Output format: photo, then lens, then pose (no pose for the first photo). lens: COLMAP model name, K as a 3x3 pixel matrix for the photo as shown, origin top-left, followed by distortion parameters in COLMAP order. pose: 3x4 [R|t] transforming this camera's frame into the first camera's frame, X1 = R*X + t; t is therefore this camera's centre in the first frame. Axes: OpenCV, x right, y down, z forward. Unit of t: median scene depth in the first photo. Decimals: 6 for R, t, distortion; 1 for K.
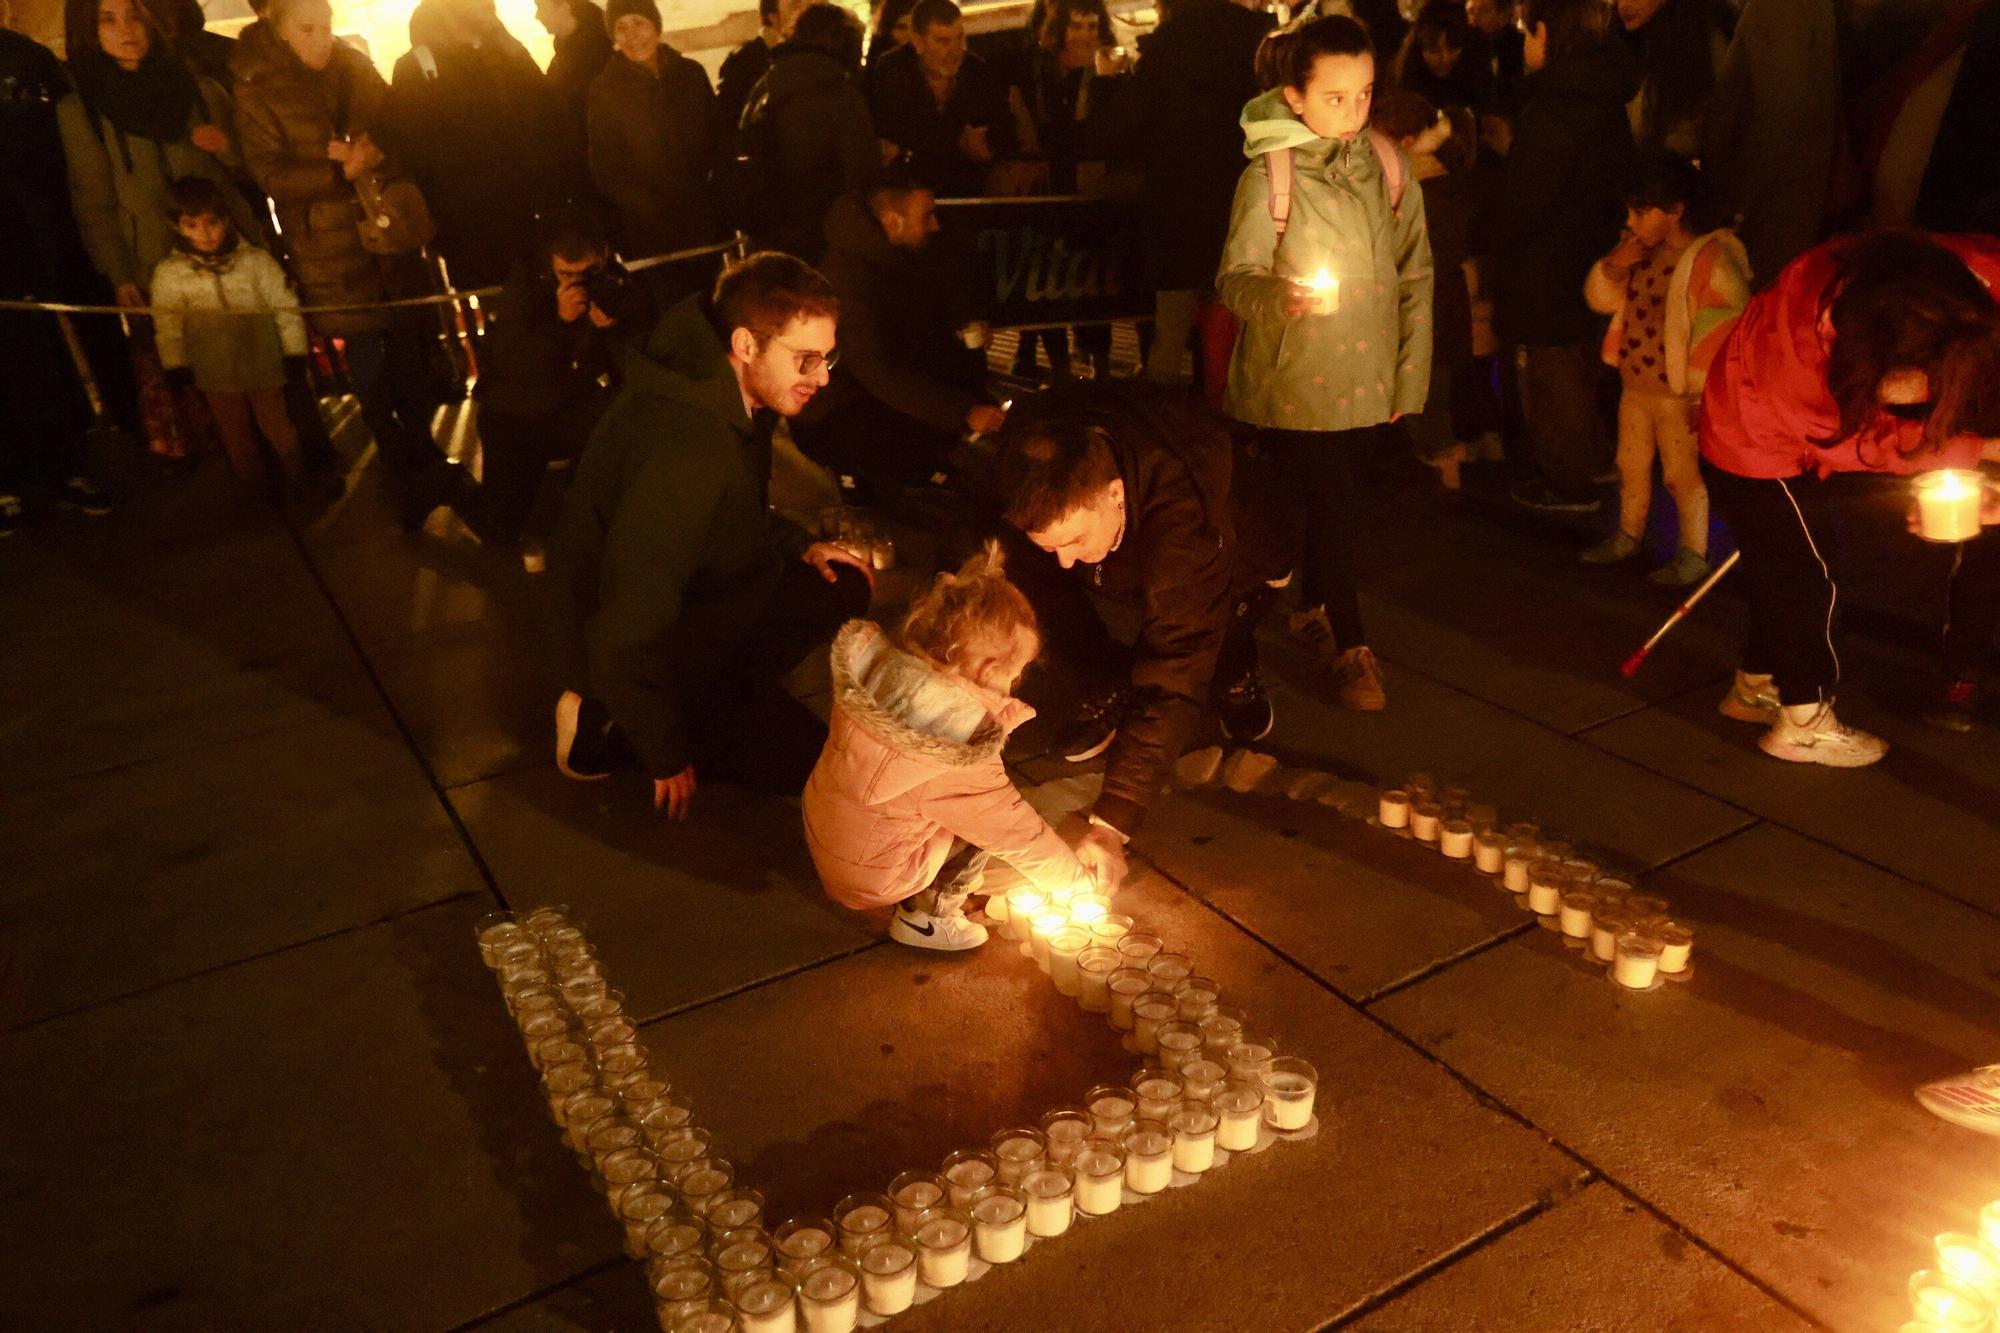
lens RADIAL K [[1567.7, 0, 1000.0], [0, 1567.7, 666.5], [0, 0, 1]] dist [-0.004582, 0.000940]
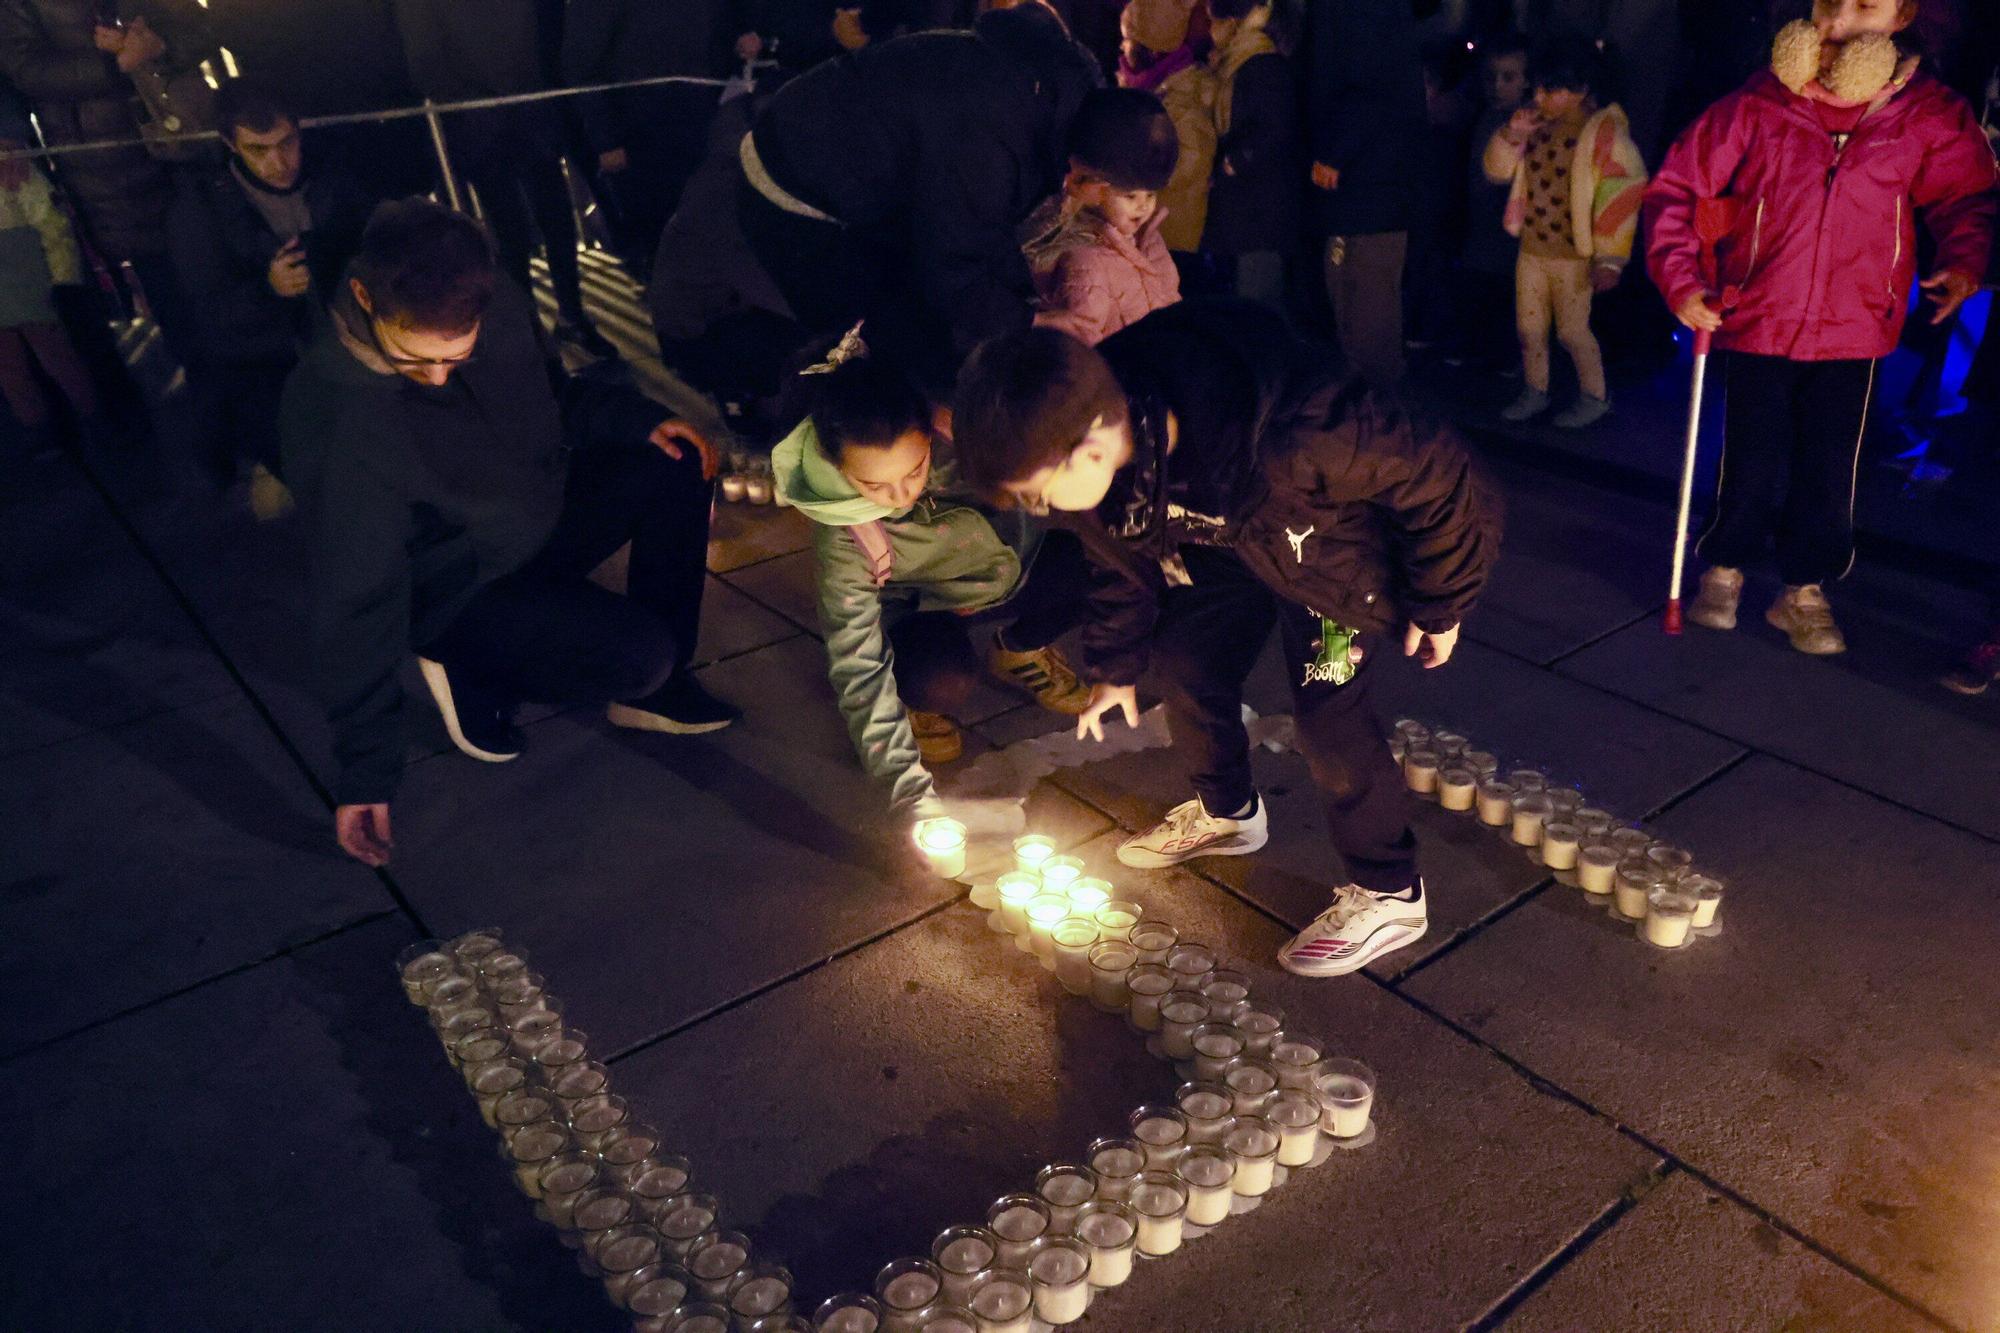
lens RADIAL K [[1567.7, 0, 1000.0], [0, 1567.7, 666.5], [0, 0, 1]] dist [-0.004582, 0.000940]
pose [[0.992397, -0.048861, 0.112962, -0.101512], [0.040769, 0.996508, 0.072865, -0.052686], [-0.116128, -0.067706, 0.990924, 0.118613]]
